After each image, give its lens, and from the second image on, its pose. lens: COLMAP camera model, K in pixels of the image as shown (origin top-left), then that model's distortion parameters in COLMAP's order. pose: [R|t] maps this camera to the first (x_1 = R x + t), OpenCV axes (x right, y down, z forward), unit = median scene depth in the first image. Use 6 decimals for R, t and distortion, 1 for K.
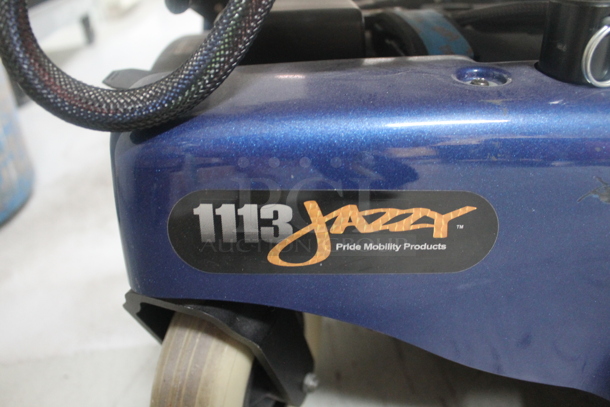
lens RADIAL K [[516.7, 0, 305.0], [0, 516.7, 203.5], [0, 0, 1]] dist [-0.179175, 0.187907]
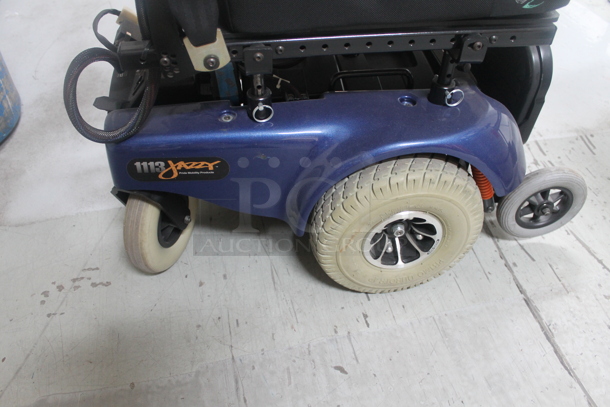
lens RADIAL K [[516.7, 0, 305.0], [0, 516.7, 203.5], [0, 0, 1]] dist [-0.179175, 0.187907]
pose [[0.994705, -0.026061, 0.099412, 0.525739], [-0.000343, 0.966467, 0.256790, -0.561220], [-0.102771, -0.255465, 0.961341, -2.238095]]
